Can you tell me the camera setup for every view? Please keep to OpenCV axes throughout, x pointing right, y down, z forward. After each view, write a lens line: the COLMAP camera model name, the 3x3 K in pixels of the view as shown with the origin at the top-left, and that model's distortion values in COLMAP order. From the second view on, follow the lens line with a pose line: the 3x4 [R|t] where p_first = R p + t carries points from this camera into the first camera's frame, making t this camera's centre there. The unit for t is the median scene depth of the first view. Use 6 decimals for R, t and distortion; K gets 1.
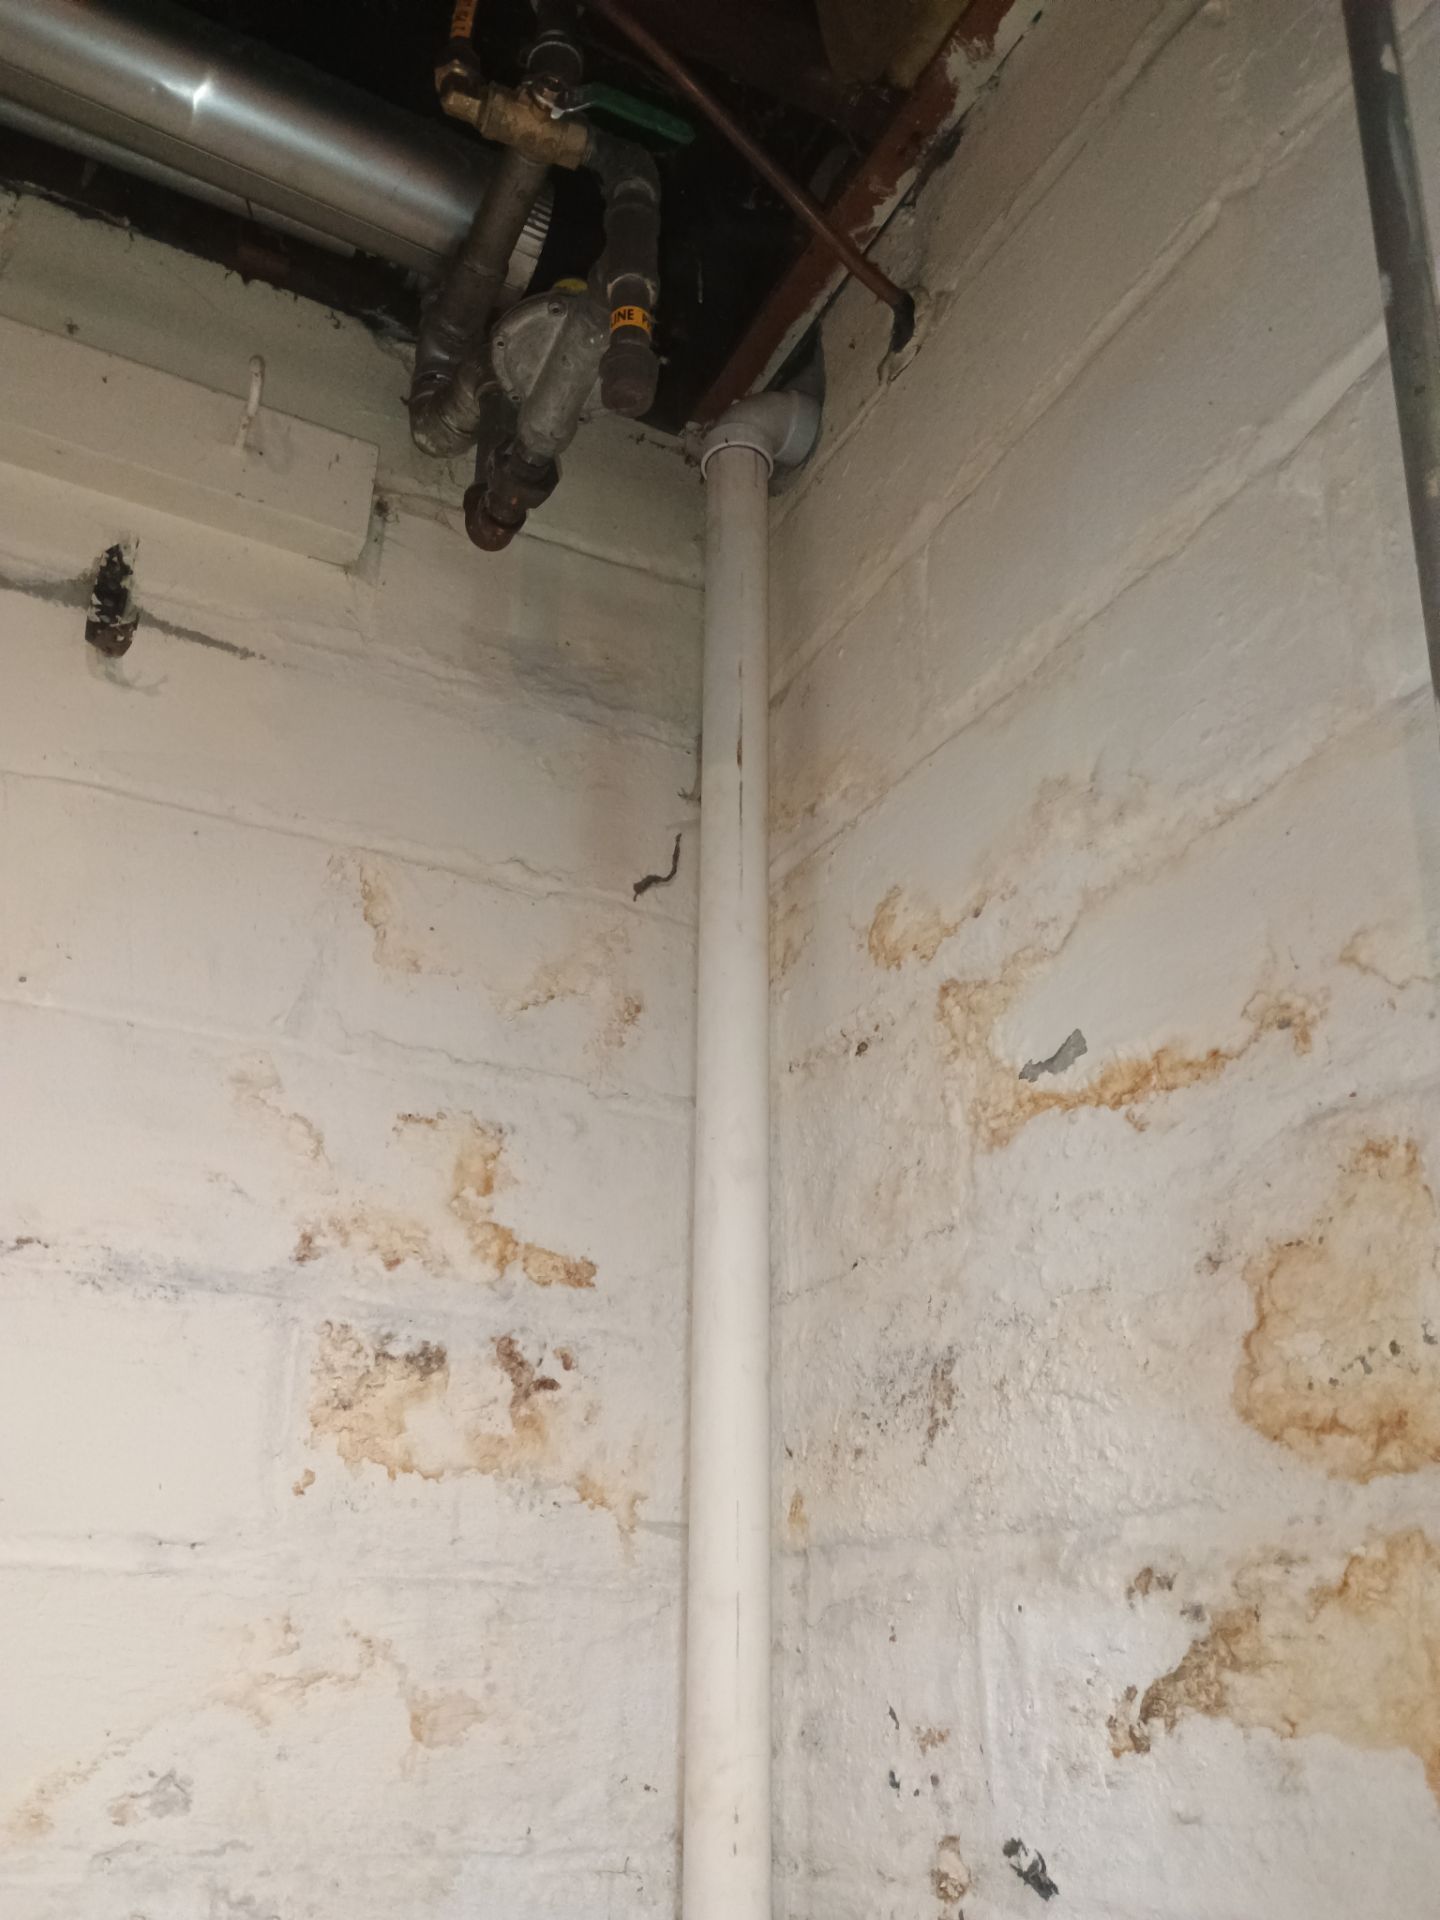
lens RADIAL K [[1662.2, 0, 717.3], [0, 1662.2, 984.9], [0, 0, 1]] dist [0.032744, -0.022138]
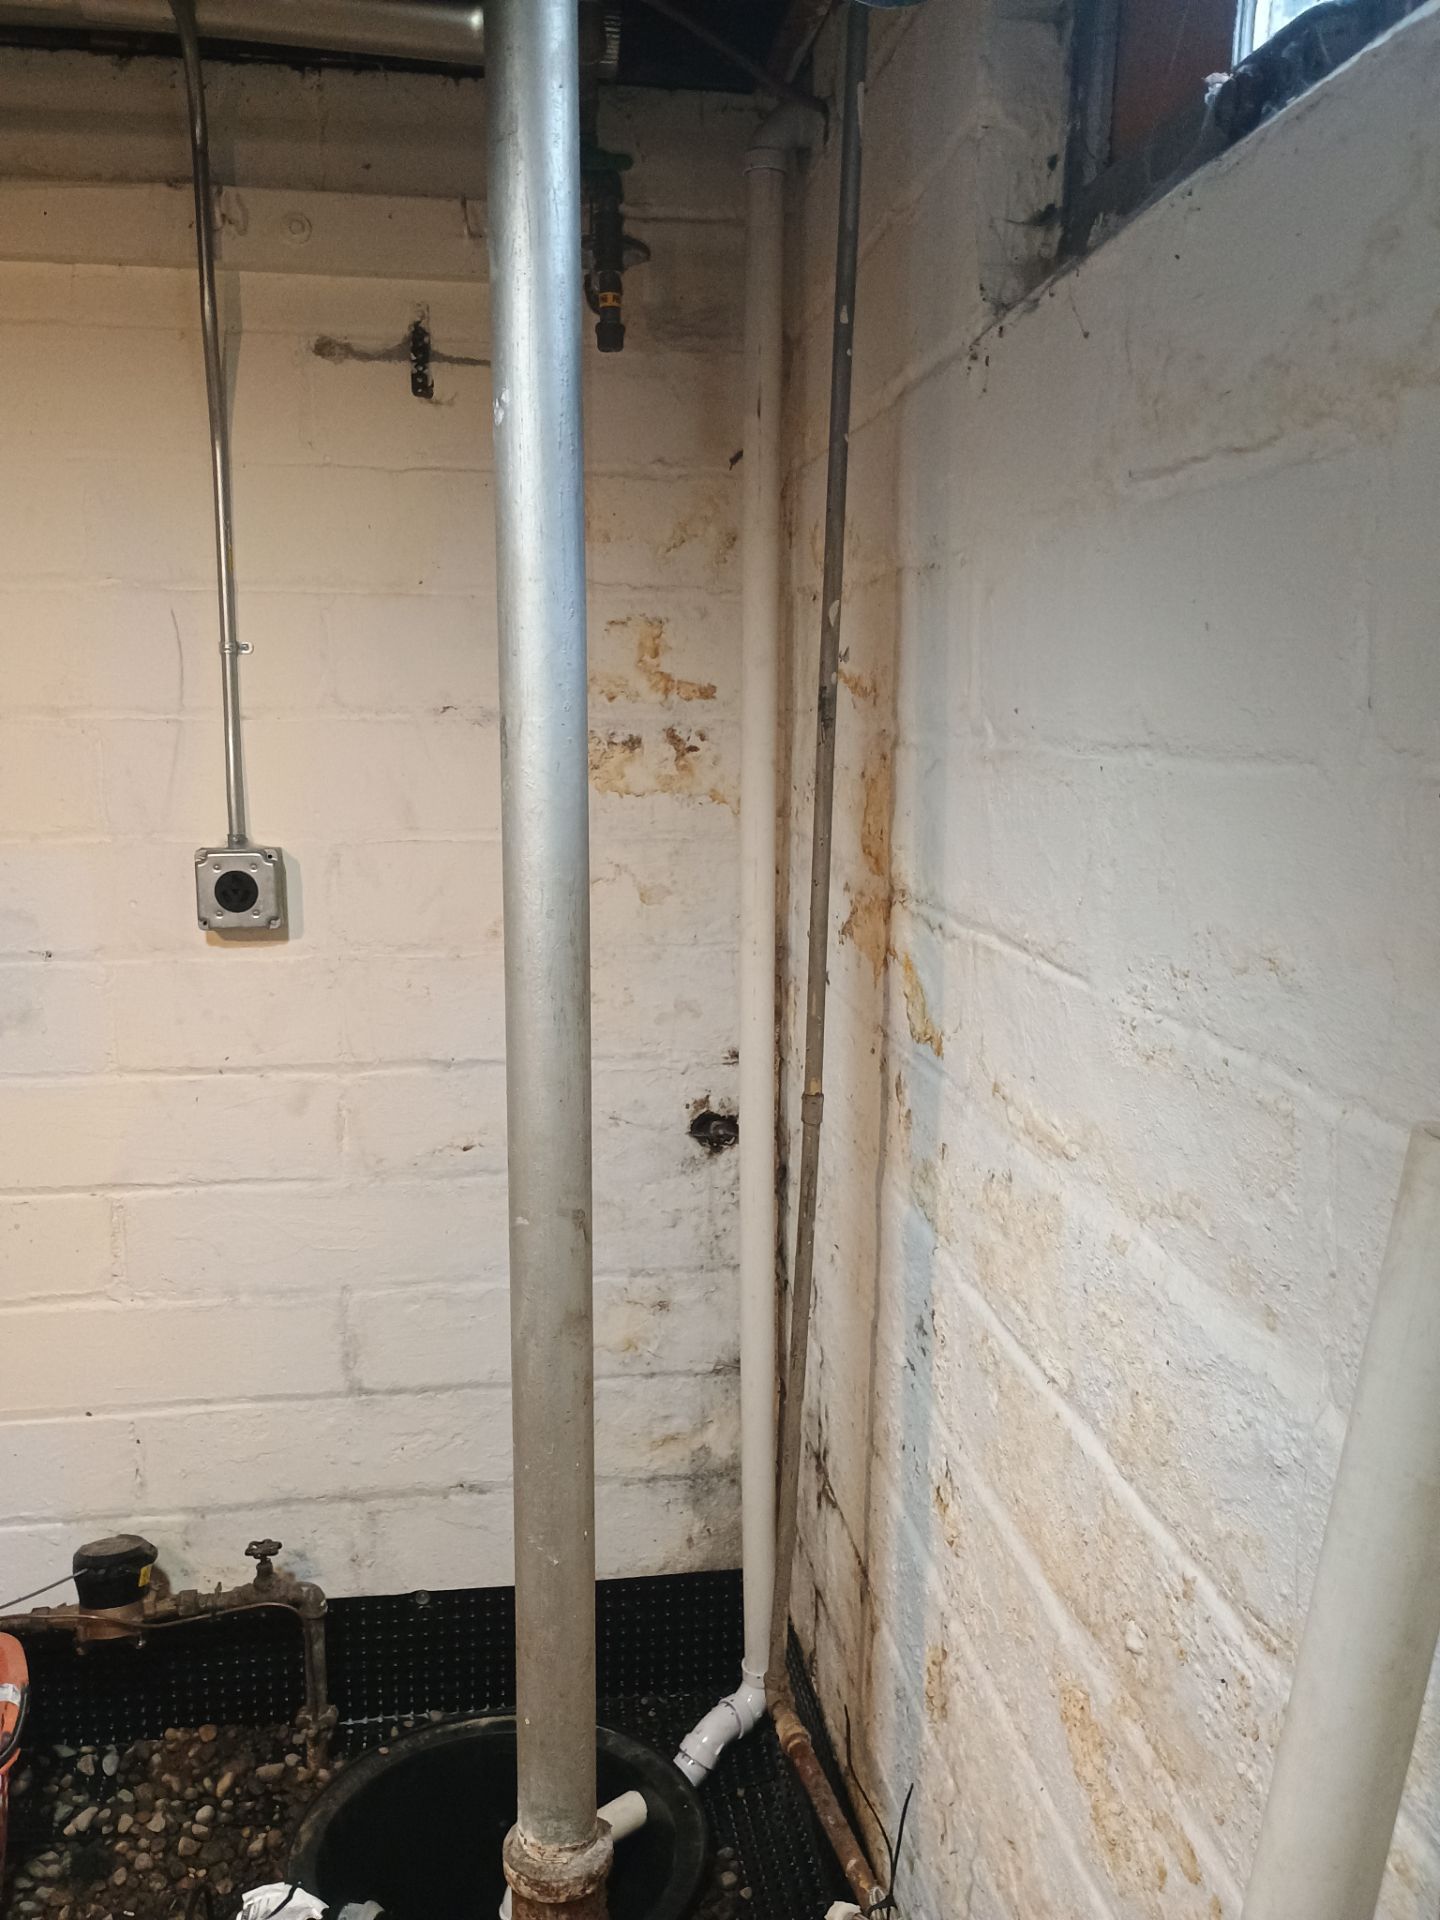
lens RADIAL K [[1654.9, 0, 712.6], [0, 1654.9, 983.2], [0, 0, 1]] dist [0.070836, -0.097311]
pose [[0.944356, 0.051547, -0.324860, 0.665796], [0.137982, 0.834459, 0.533516, -0.674927], [0.298584, -0.548654, 0.780914, -0.843395]]
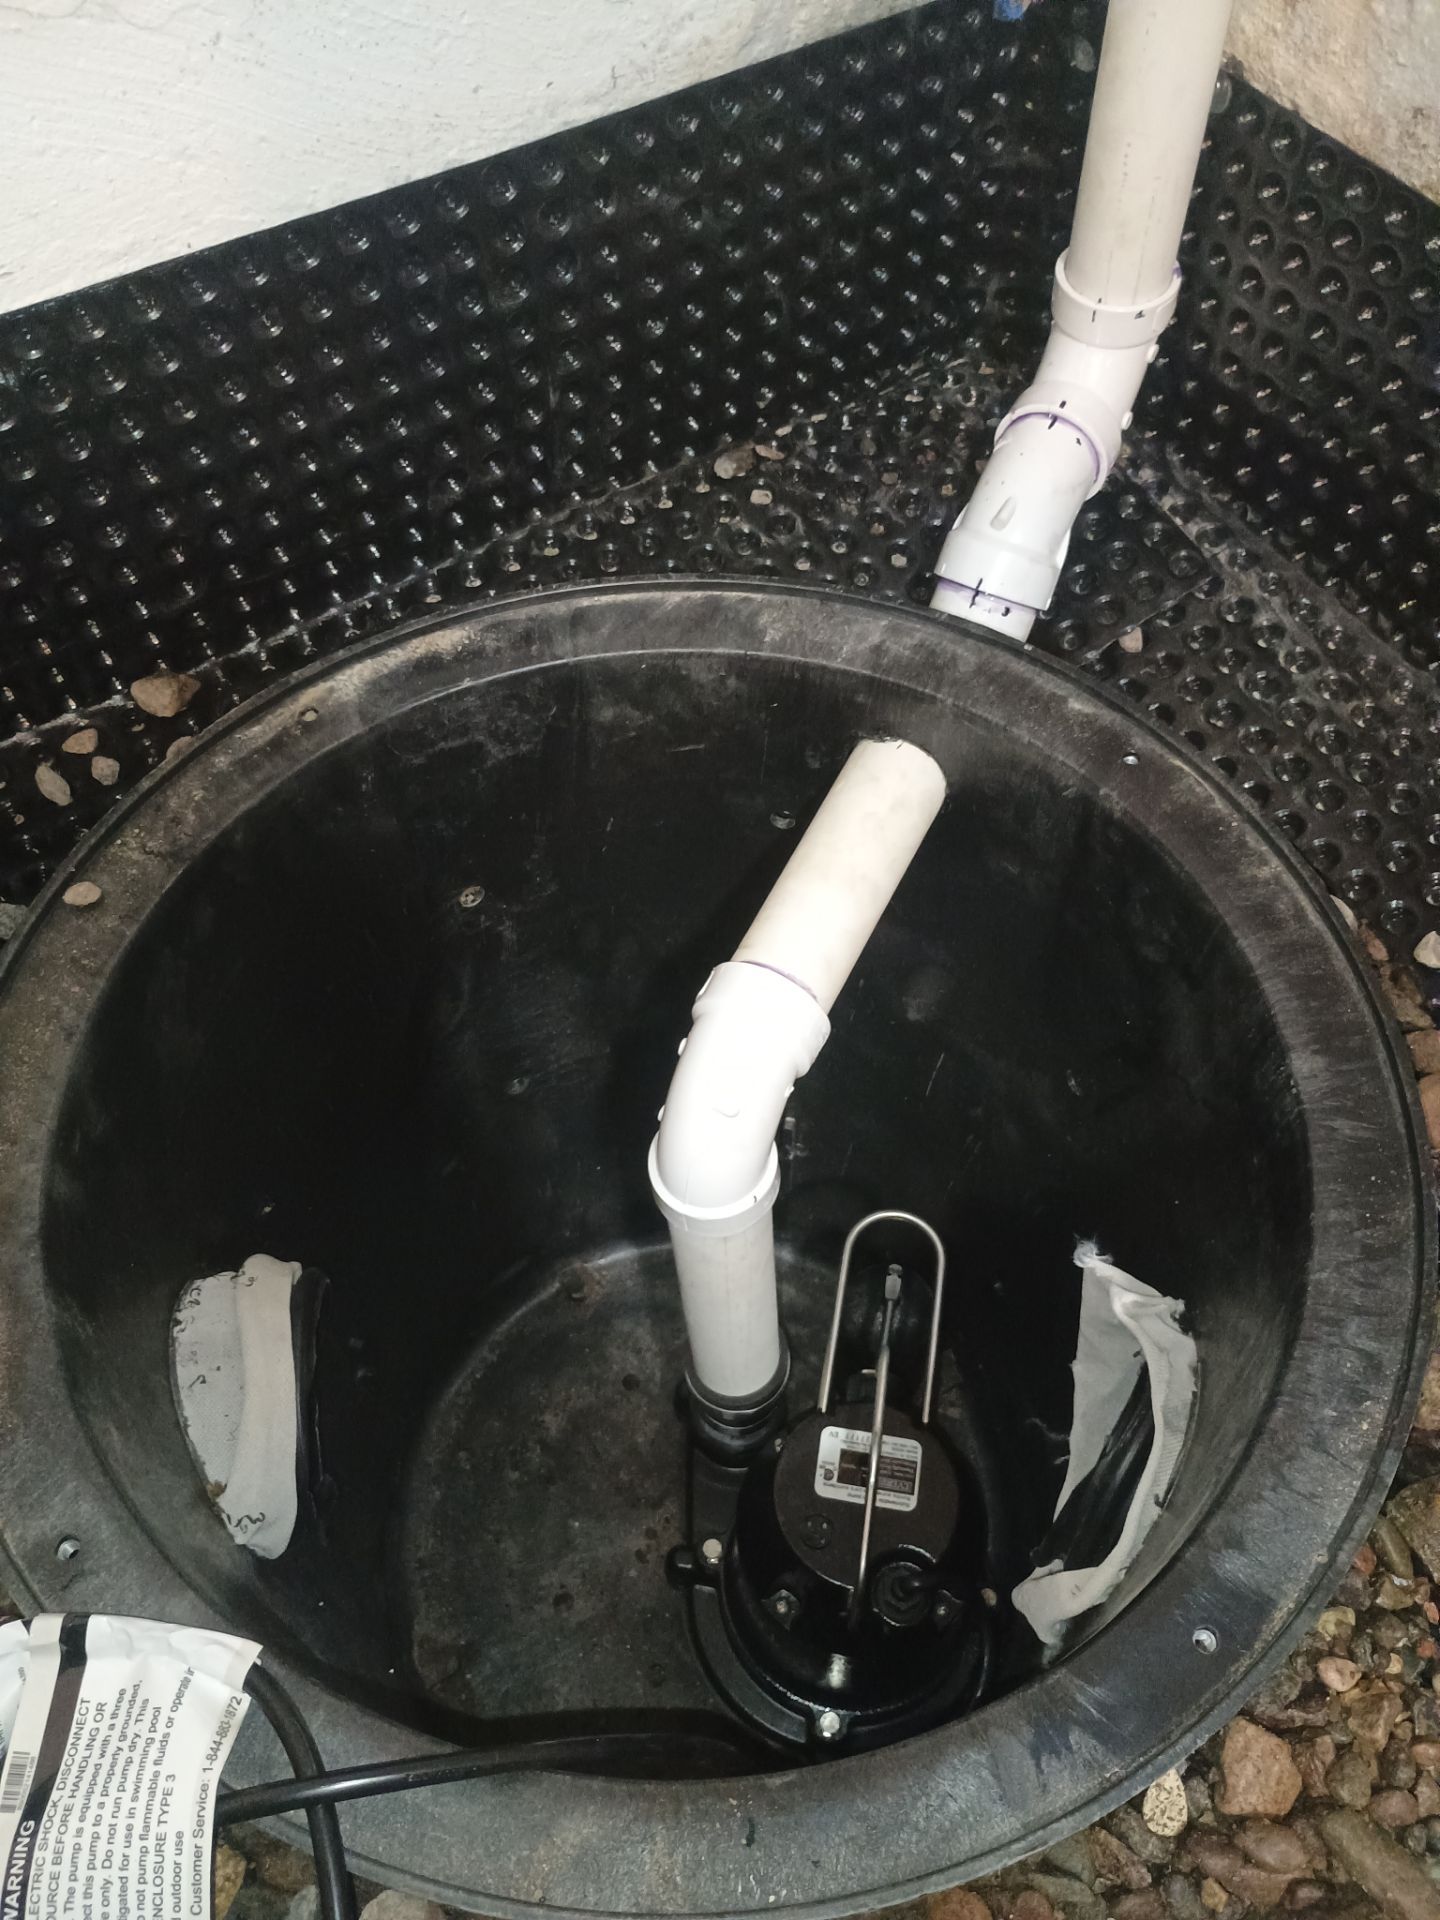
lens RADIAL K [[1665.6, 0, 715.5], [0, 1665.6, 963.5], [0, 0, 1]] dist [0.055247, -0.079758]
pose [[0.997016, -0.074971, 0.018416, -0.218919], [-0.004503, 0.181658, 0.983351, 0.724844], [-0.077068, -0.980500, 0.180779, 0.074373]]
